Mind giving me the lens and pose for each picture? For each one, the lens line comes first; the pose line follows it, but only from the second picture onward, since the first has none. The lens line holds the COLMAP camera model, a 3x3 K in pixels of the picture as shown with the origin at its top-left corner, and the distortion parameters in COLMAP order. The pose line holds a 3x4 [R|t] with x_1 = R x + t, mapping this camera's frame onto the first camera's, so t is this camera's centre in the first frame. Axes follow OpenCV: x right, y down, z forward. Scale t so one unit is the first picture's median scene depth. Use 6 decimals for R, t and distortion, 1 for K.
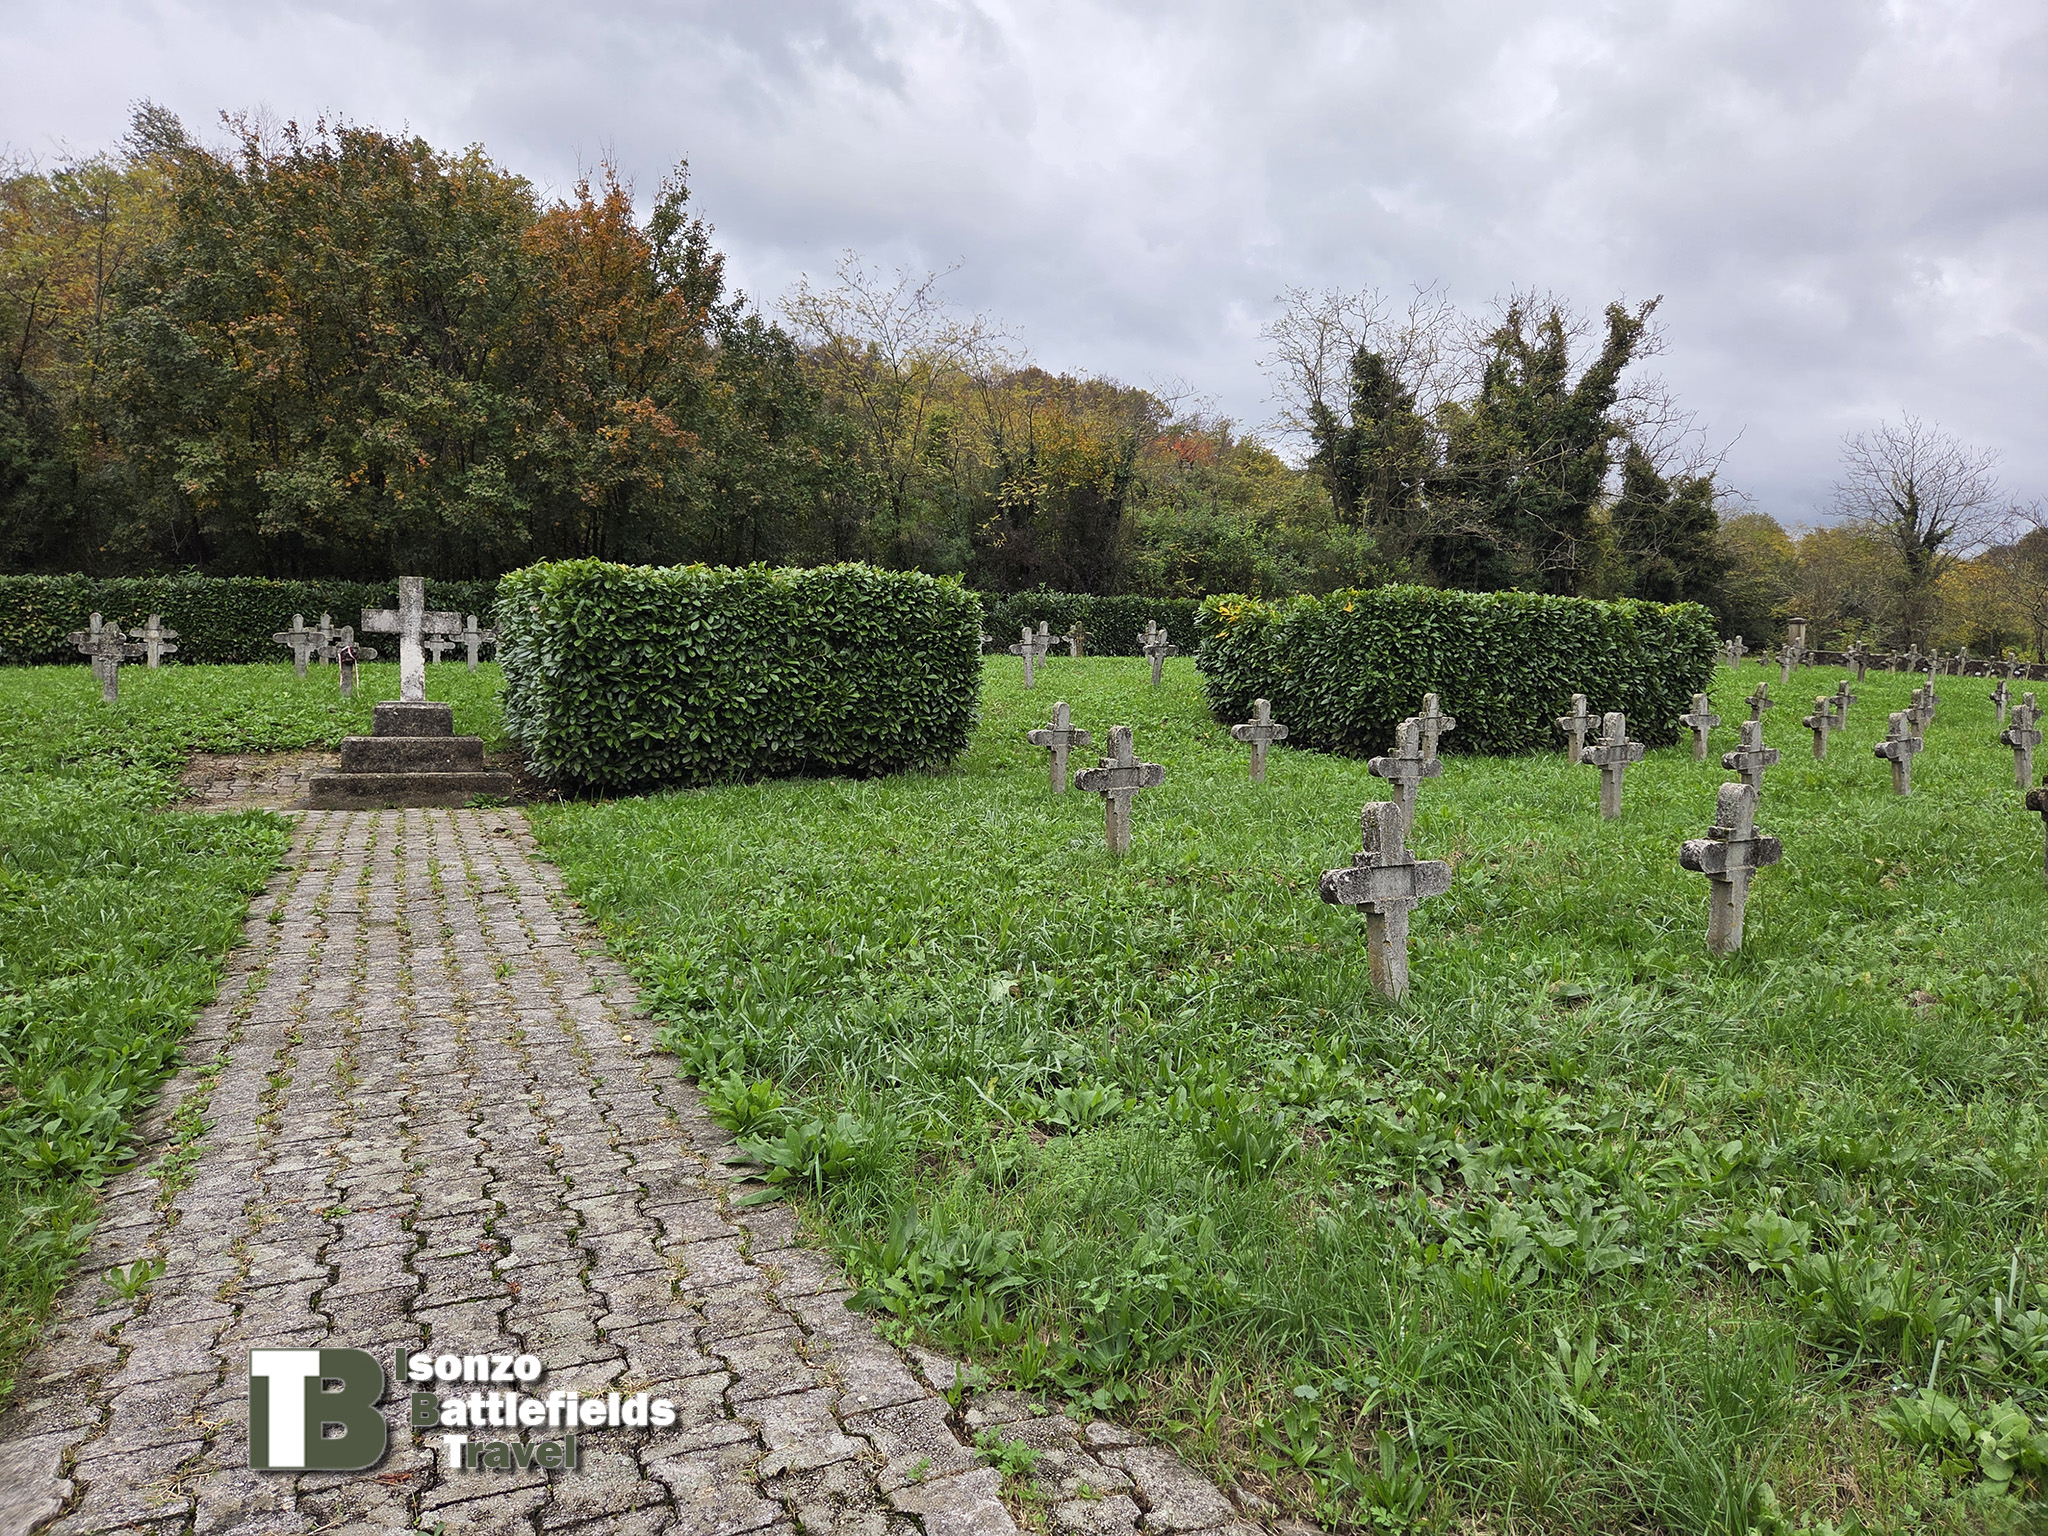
lens RADIAL K [[1366.1, 0, 1019.8], [0, 1366.1, 762.3], [0, 0, 1]] dist [0.072363, -0.055966]
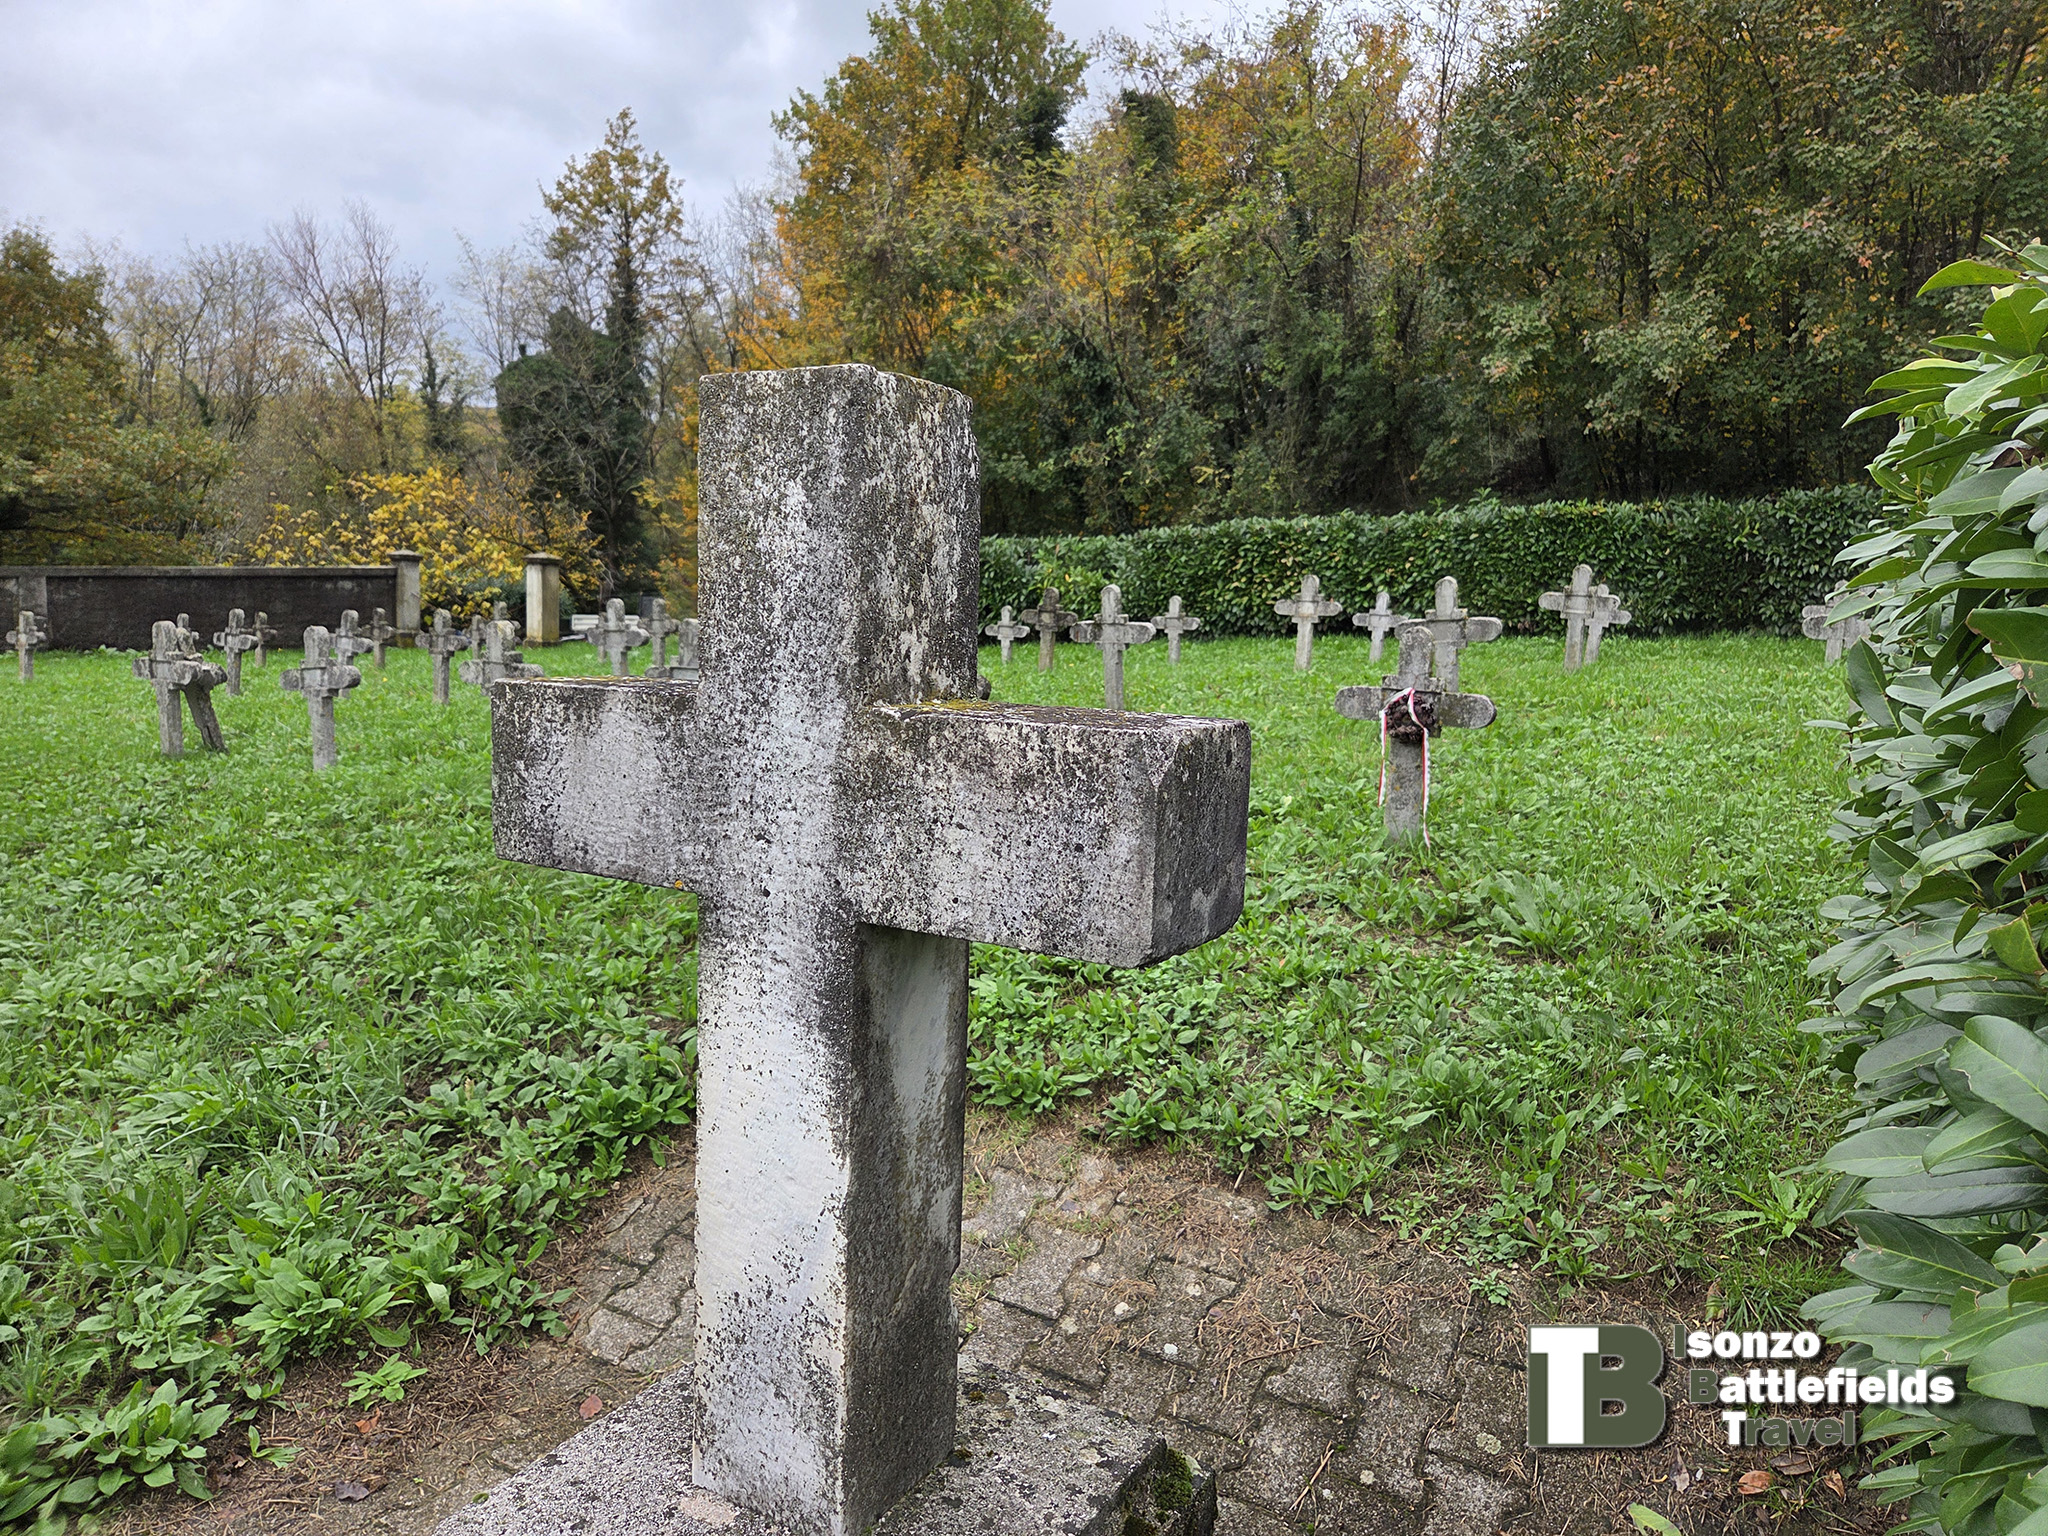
lens RADIAL K [[1366.1, 0, 1068.7], [0, 1366.1, 772.2], [0, 0, 1]] dist [0.072363, -0.055966]
pose [[0.581985, 0.104120, -0.806507, -0.144644], [-0.054467, 0.994533, 0.089091, -0.048956], [0.811374, -0.007922, 0.584474, 0.406868]]
